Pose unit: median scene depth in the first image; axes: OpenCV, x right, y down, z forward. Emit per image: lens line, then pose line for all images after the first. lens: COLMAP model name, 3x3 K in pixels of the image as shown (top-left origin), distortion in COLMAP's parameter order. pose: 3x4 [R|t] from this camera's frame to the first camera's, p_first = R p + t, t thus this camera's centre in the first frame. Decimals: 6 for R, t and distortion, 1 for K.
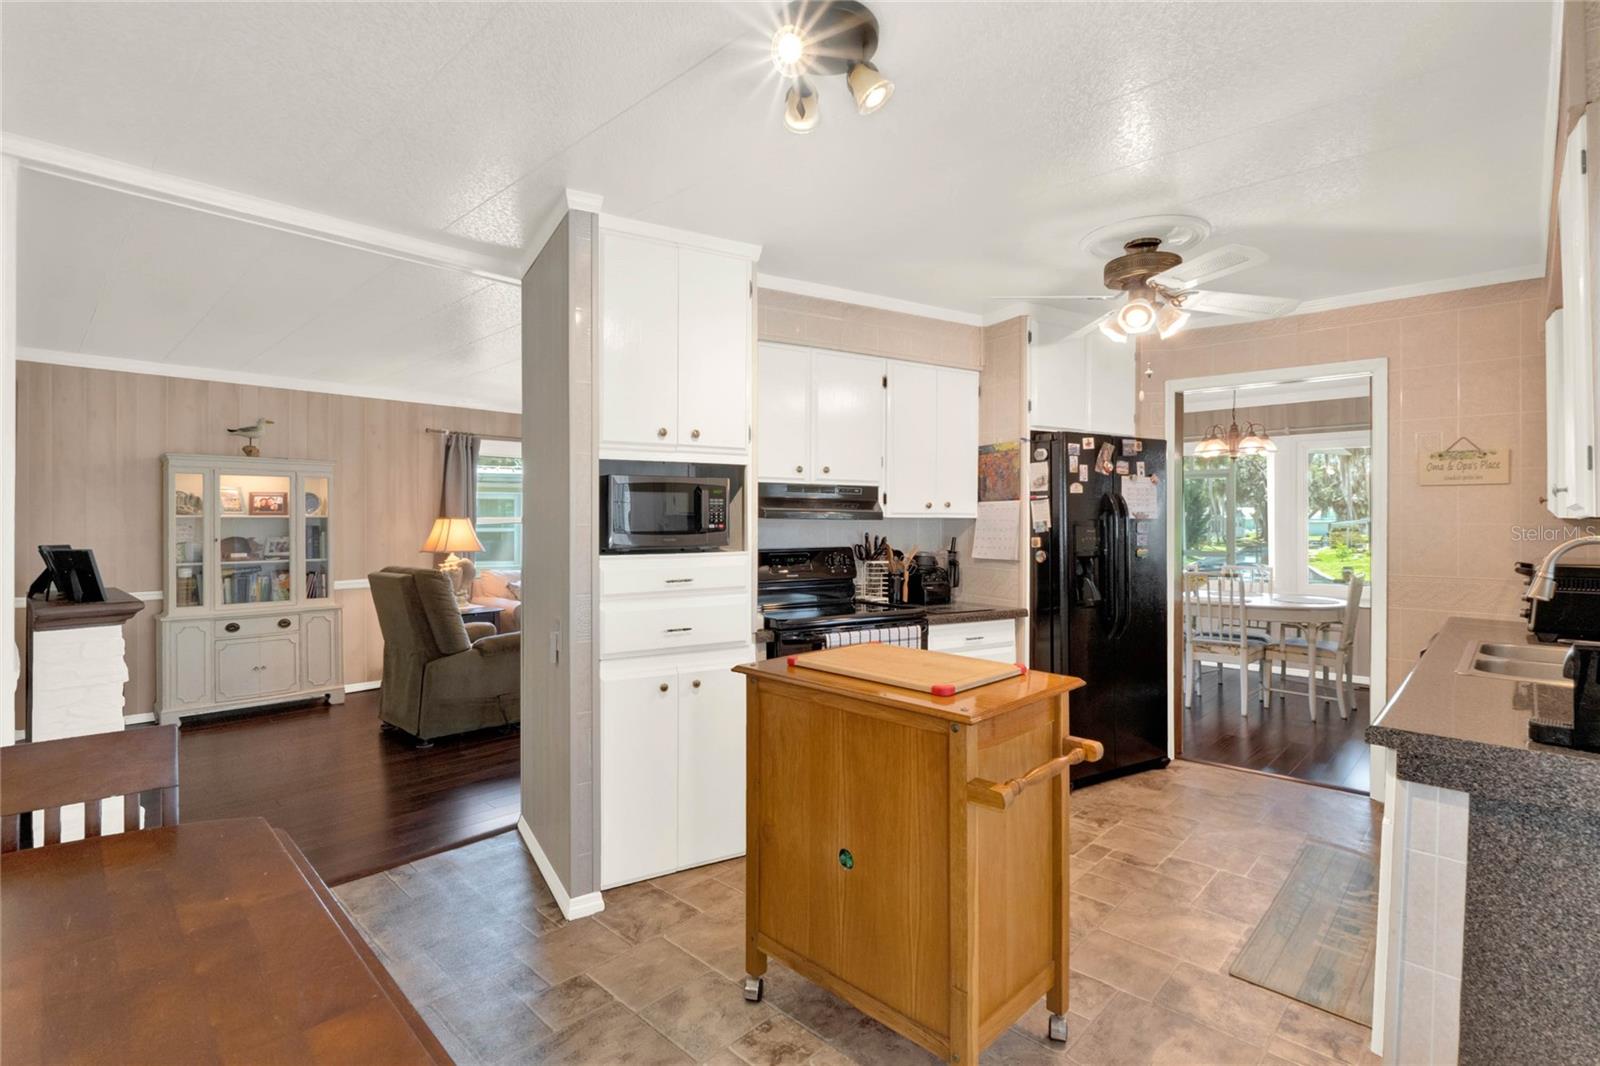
lens RADIAL K [[759.6, 0, 801.9], [0, 759.6, 523.0], [0, 0, 1]] dist [-0.004466, 0.001542]
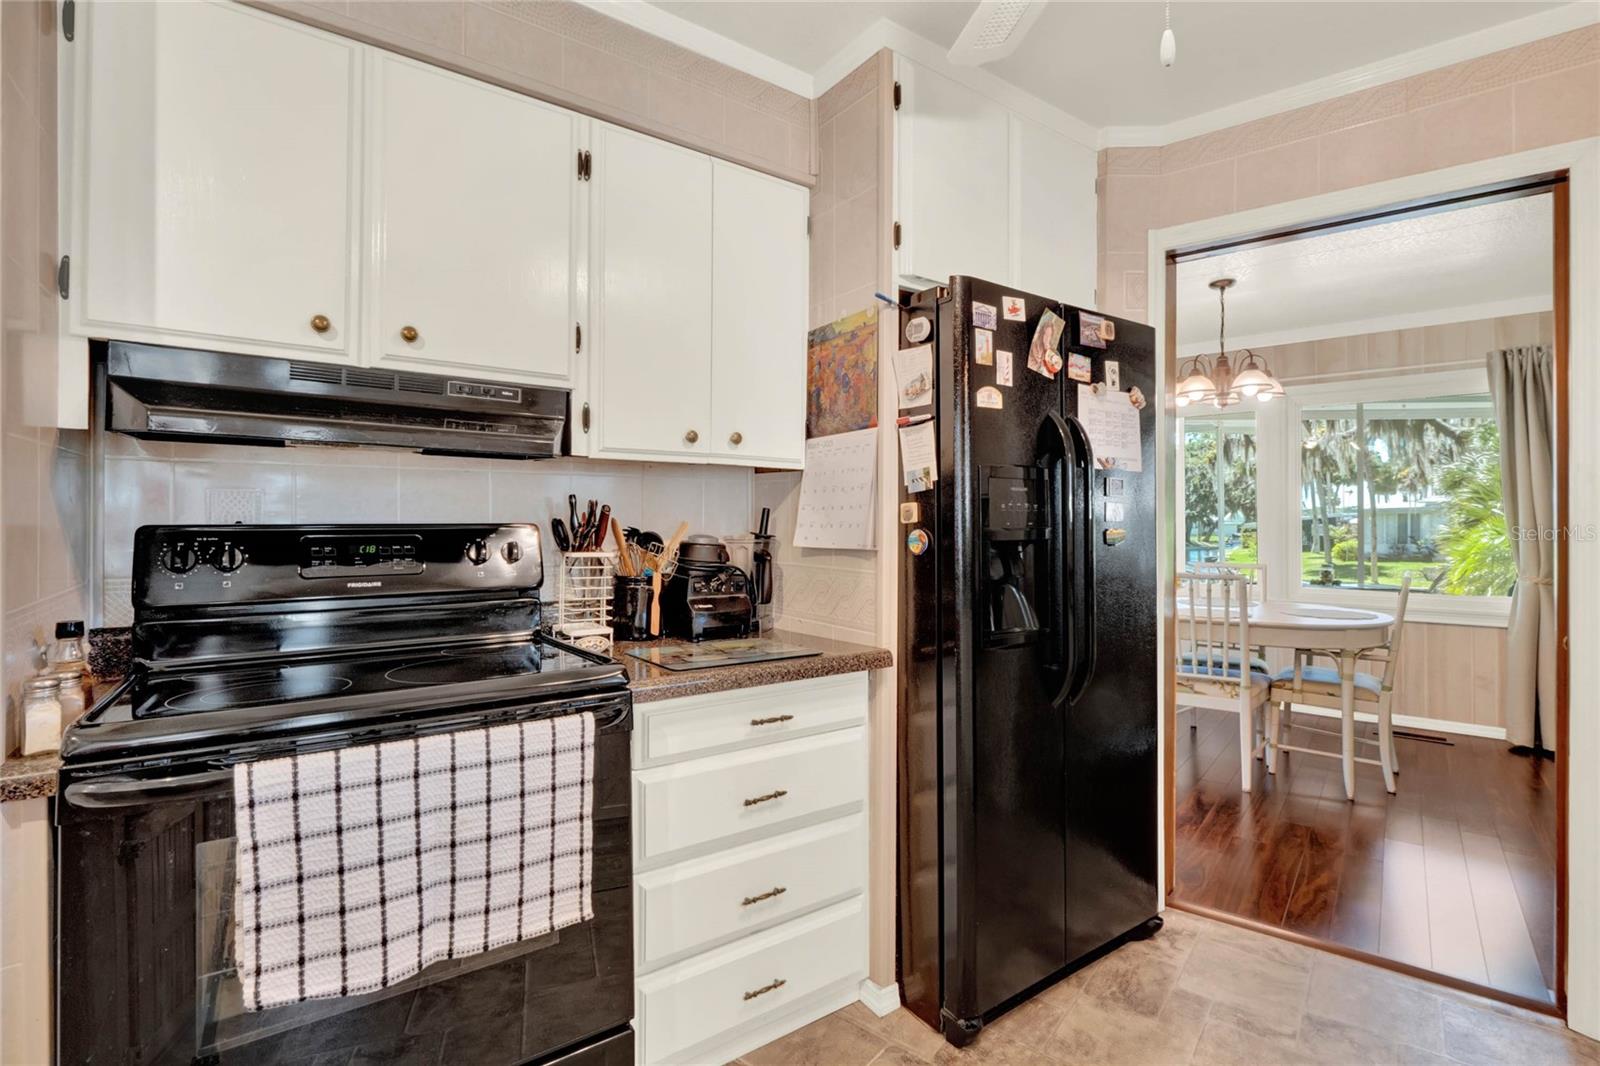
lens RADIAL K [[759.6, 0, 800.3], [0, 759.6, 526.7], [0, 0, 1]] dist [-0.004466, 0.001542]
pose [[0.996499, -0.000861, 0.083597, 0.194855], [0.000708, 0.999998, 0.001861, 0.032811], [-0.083599, -0.001795, 0.996498, 0.512592]]
